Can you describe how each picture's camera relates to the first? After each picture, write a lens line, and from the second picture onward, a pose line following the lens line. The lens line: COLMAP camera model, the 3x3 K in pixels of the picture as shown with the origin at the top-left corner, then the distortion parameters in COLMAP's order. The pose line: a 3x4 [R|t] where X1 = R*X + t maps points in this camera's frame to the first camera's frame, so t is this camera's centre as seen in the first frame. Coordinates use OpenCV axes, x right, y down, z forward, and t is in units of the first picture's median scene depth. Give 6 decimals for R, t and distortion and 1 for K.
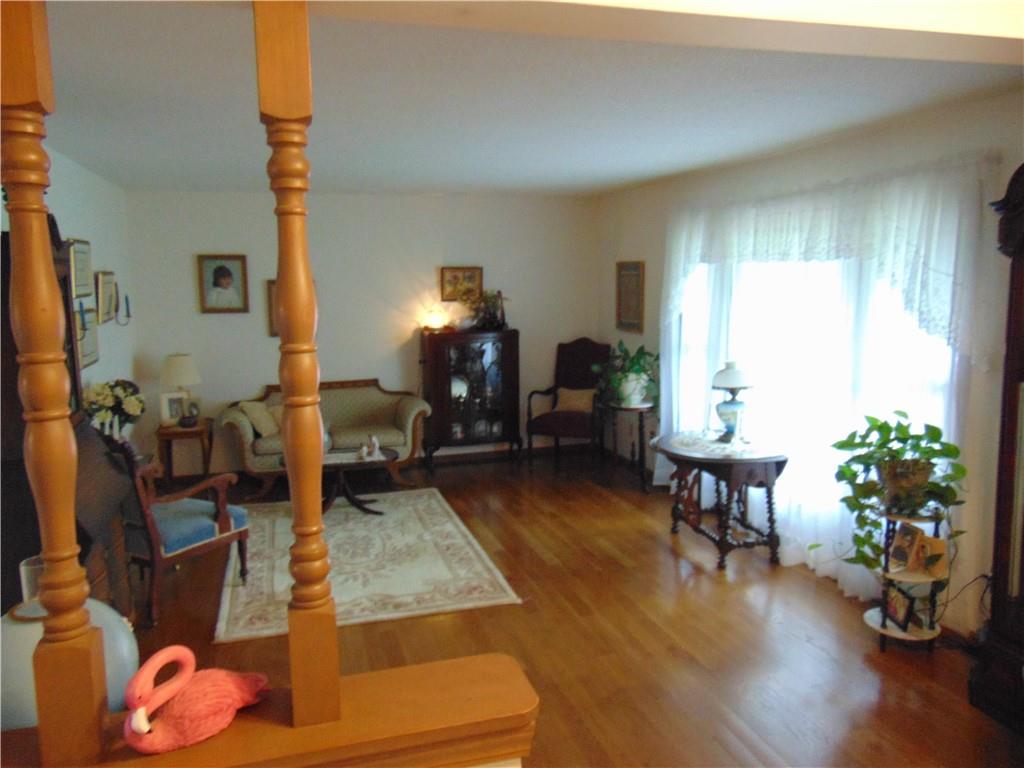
lens RADIAL K [[785.2, 0, 512.0], [0, 785.2, 384.0], [0, 0, 1]] dist [0.003142, 0.001339]
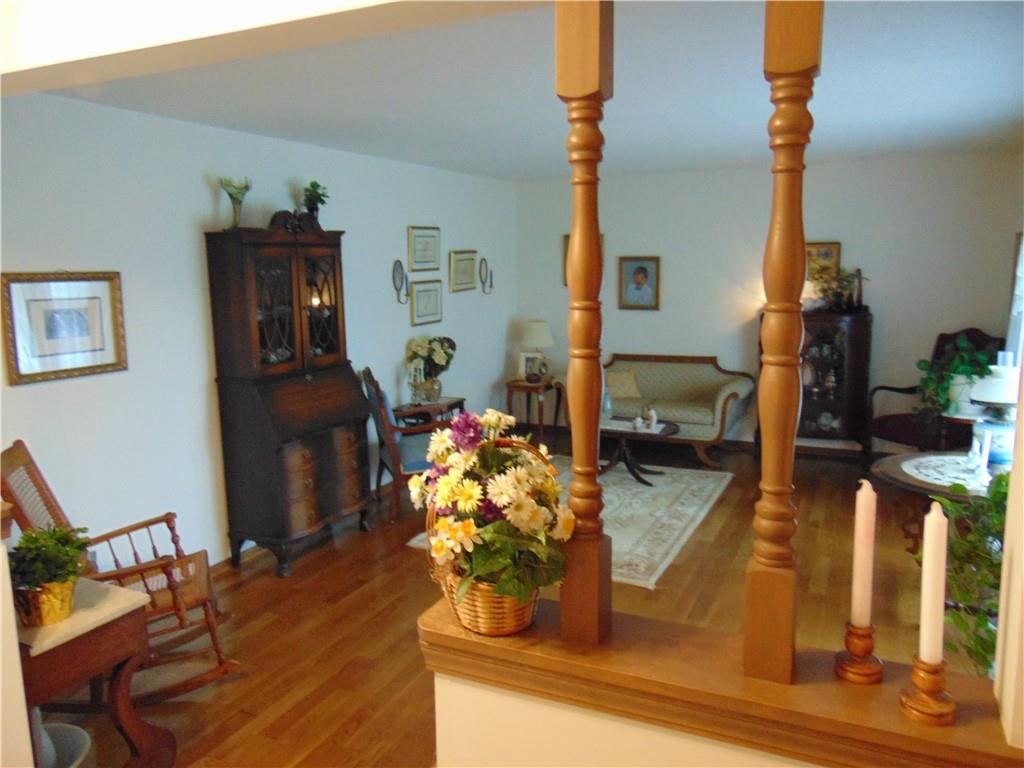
lens RADIAL K [[785.2, 0, 512.0], [0, 785.2, 384.0], [0, 0, 1]] dist [0.003142, 0.001339]
pose [[0.737235, 0.108597, -0.666851, 0.362998], [-0.086595, 0.994045, 0.066147, -0.018782], [0.670064, 0.008980, 0.742249, 0.108008]]
